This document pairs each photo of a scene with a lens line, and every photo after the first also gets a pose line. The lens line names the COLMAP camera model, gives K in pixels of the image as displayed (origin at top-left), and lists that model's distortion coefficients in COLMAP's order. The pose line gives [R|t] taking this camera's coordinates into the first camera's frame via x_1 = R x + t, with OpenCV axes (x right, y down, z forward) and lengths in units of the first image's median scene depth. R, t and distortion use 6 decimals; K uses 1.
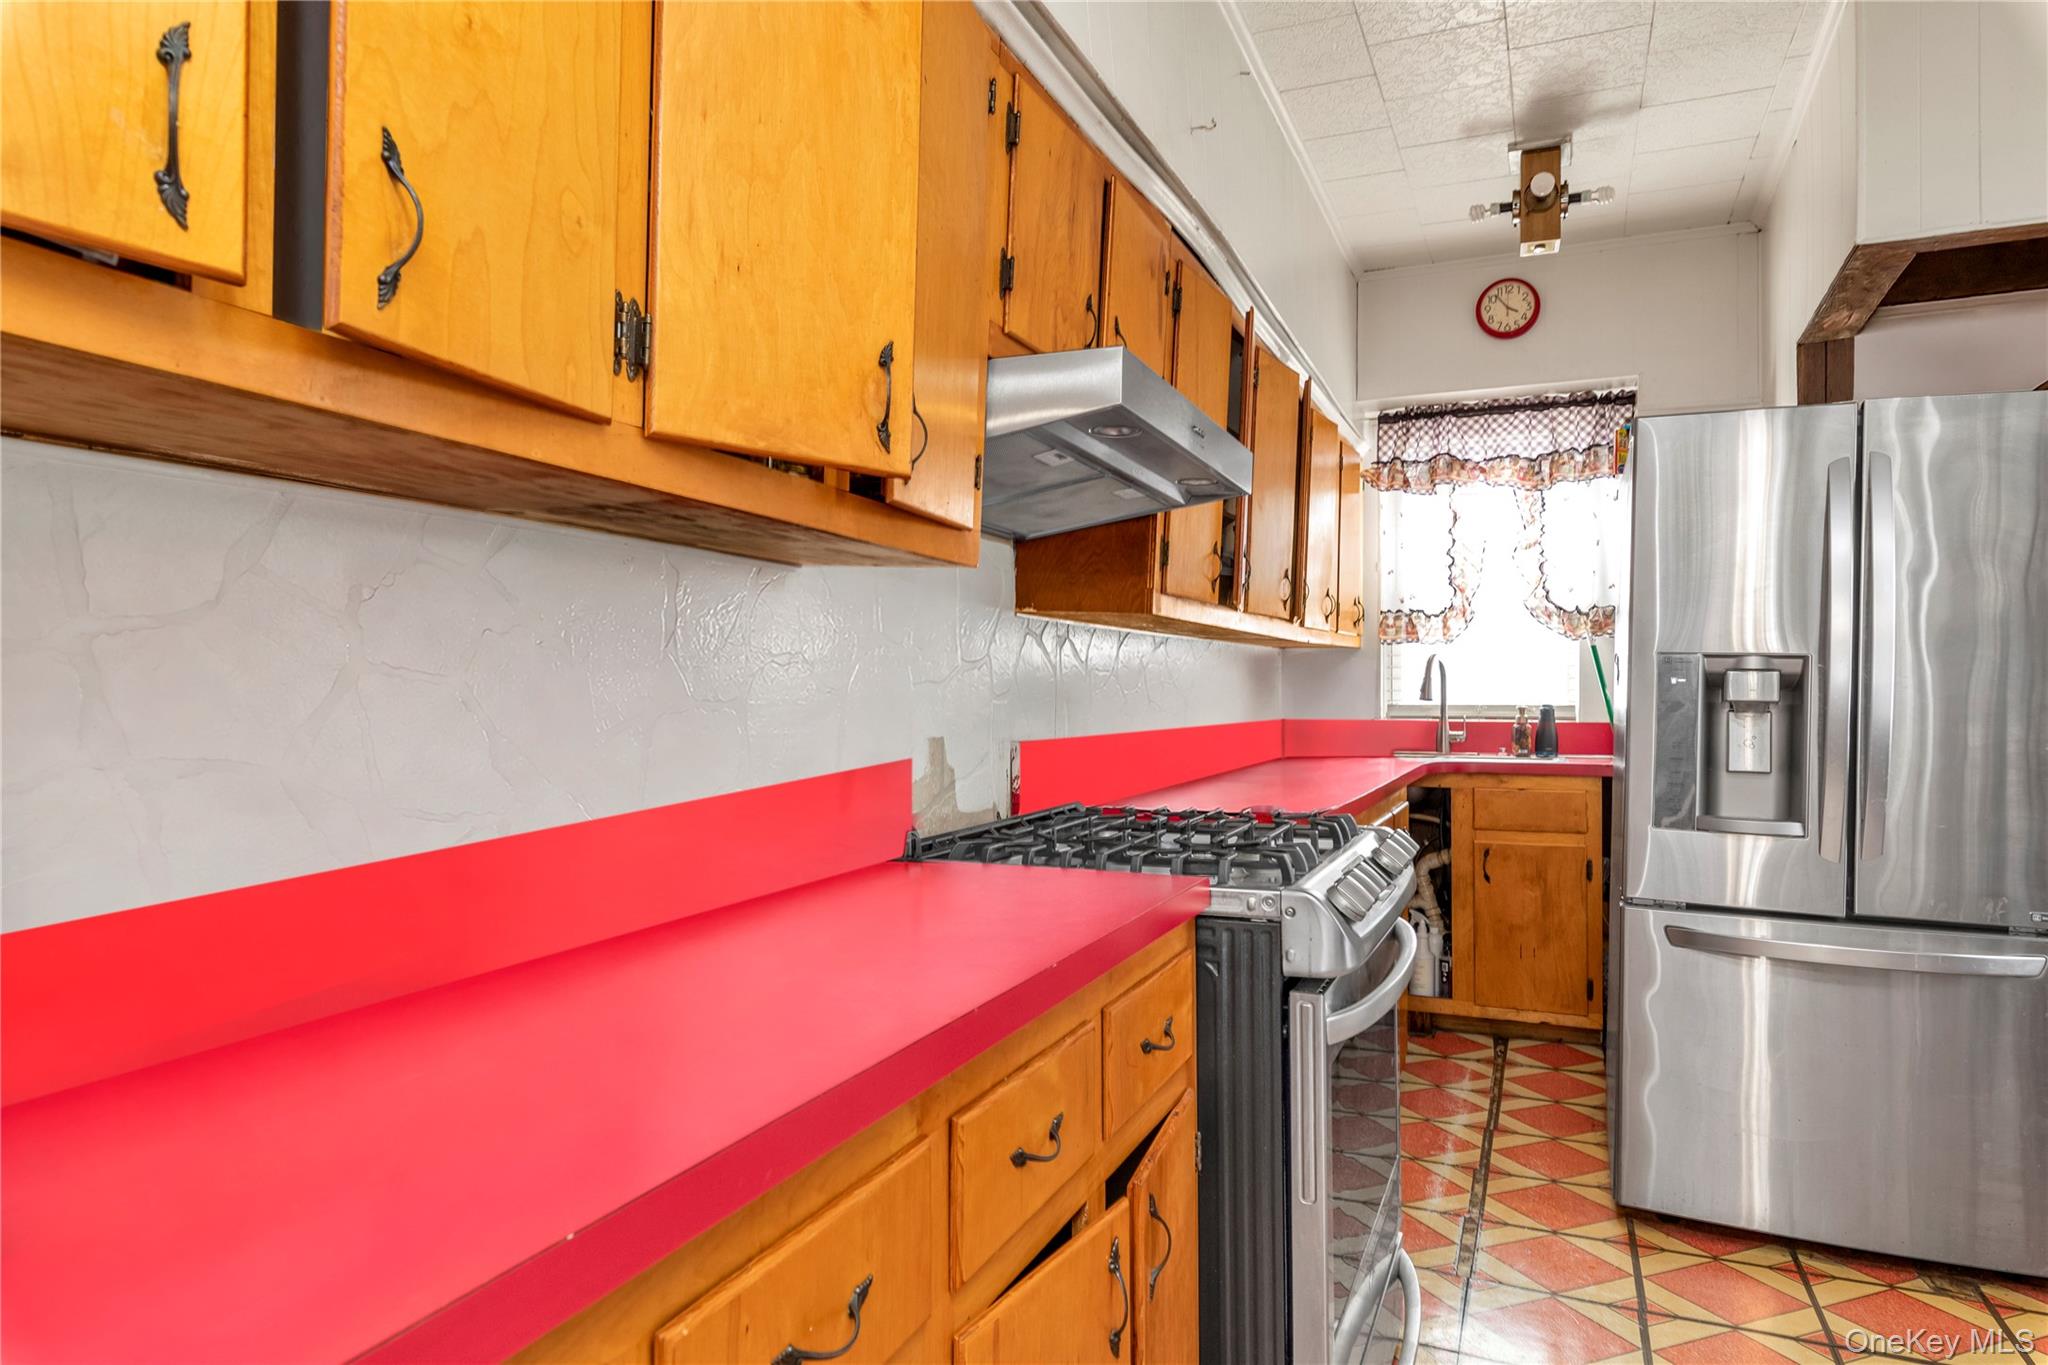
lens RADIAL K [[1233.0, 0, 1014.9], [0, 1233.0, 681.1], [0, 0, 1]] dist [-0.003036, 0.002769]
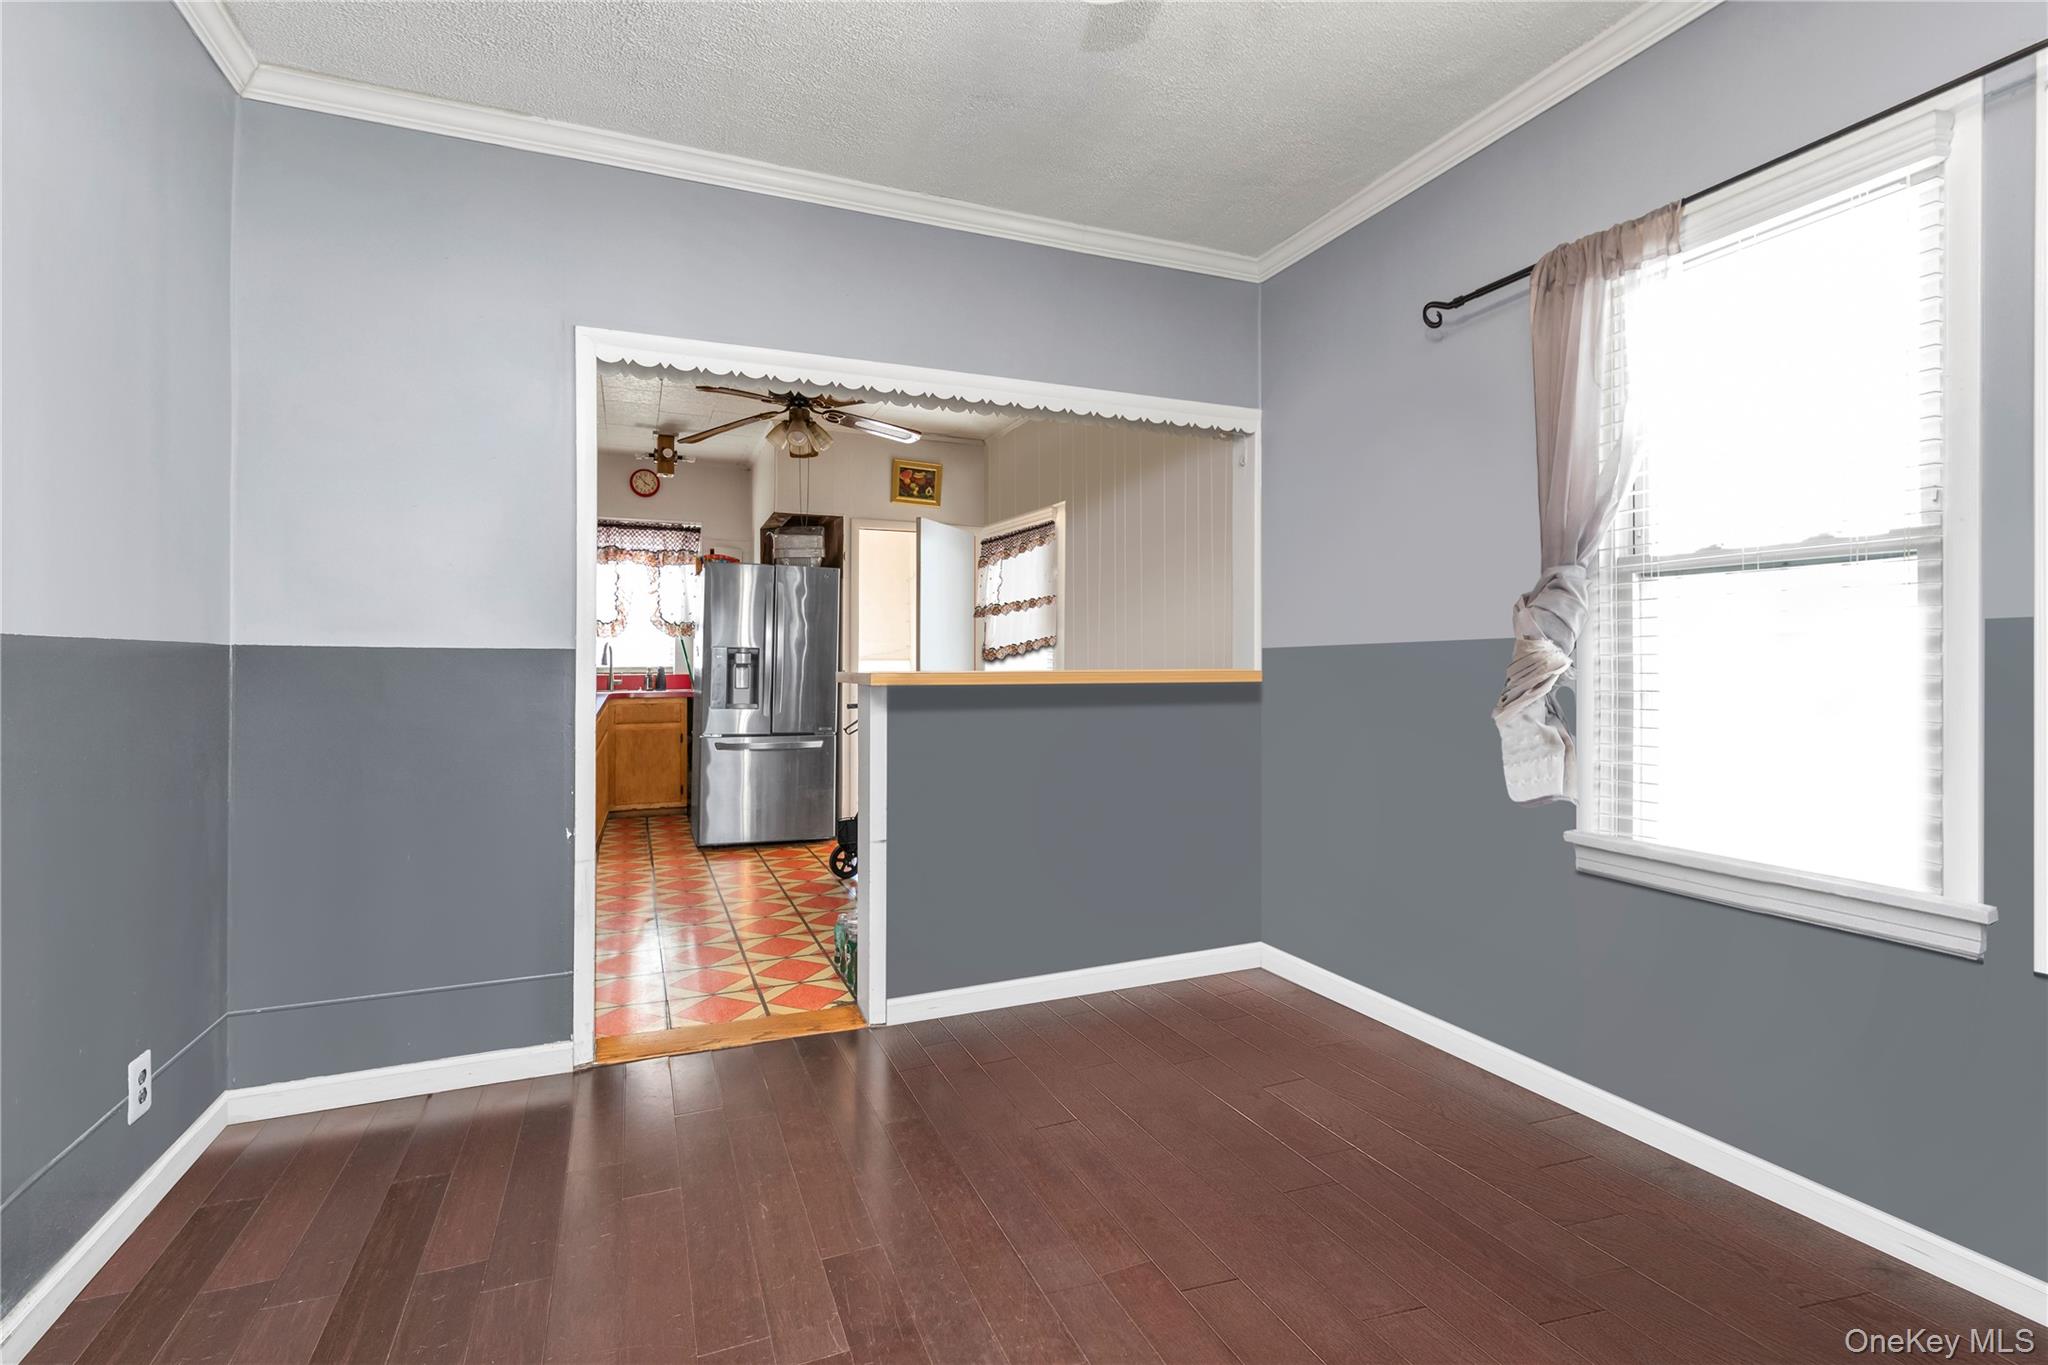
lens RADIAL K [[938.0, 0, 1026.1], [0, 938.0, 662.8], [0, 0, 1]] dist [0.000036, 0.000135]
pose [[0.682971, -0.004525, 0.730431, -0.448002], [-0.003601, 0.999948, 0.009562, -0.007612], [-0.730436, -0.009161, 0.682920, -0.795142]]
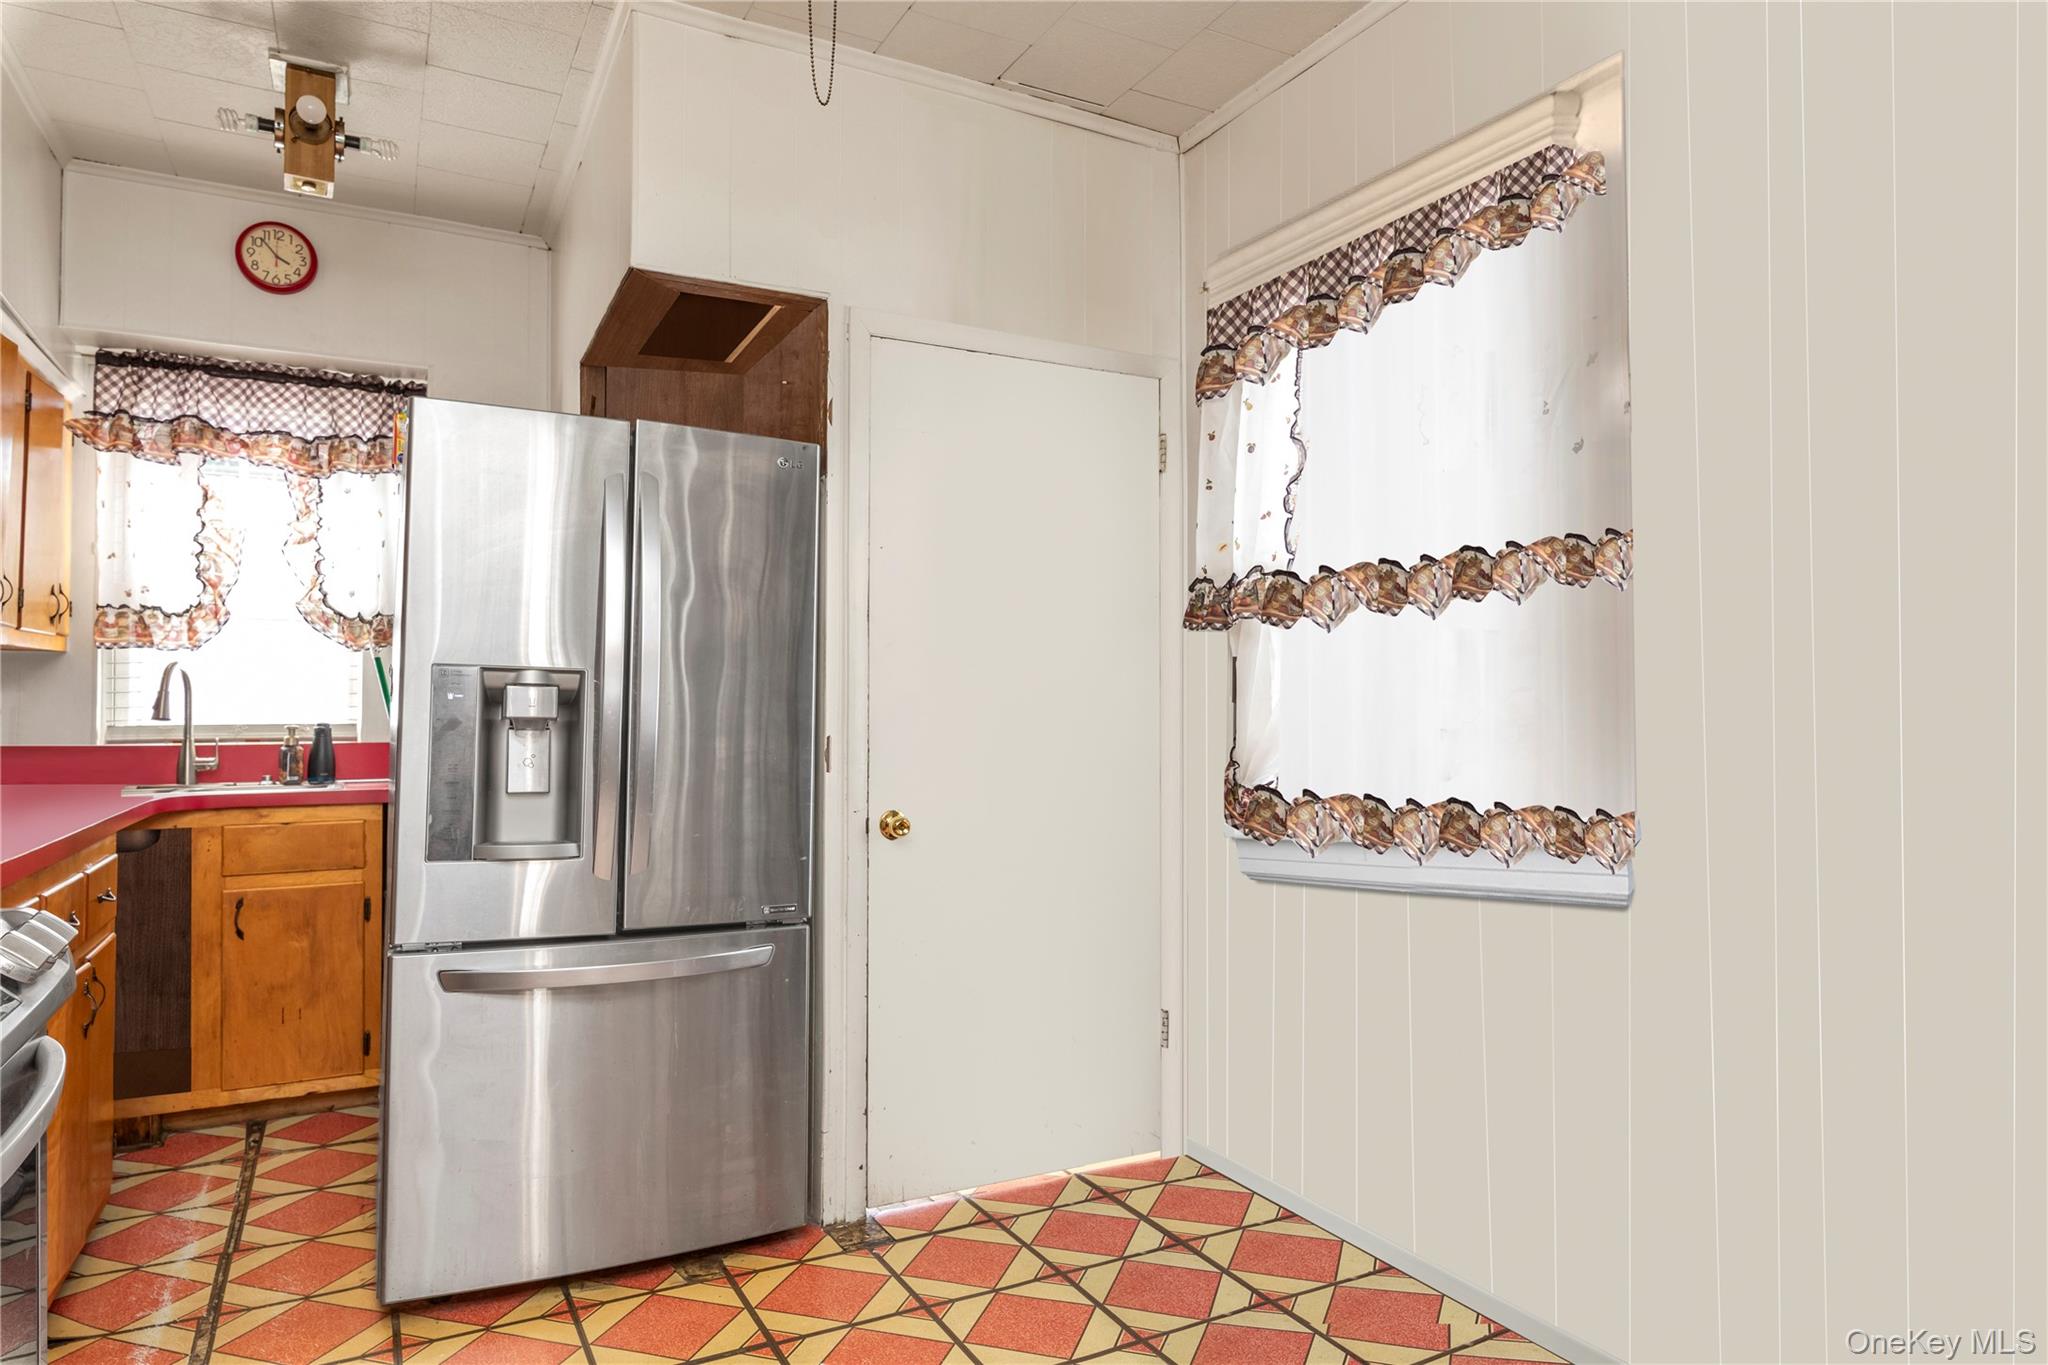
lens RADIAL K [[1233.0, 0, 1023.9], [0, 1233.0, 689.1], [0, 0, 1]] dist [-0.003036, 0.002769]
pose [[0.616548, 0.010671, 0.787245, 0.067414], [-0.004495, 0.999940, -0.010034, 0.001559], [-0.787304, 0.002647, 0.616559, 0.092728]]
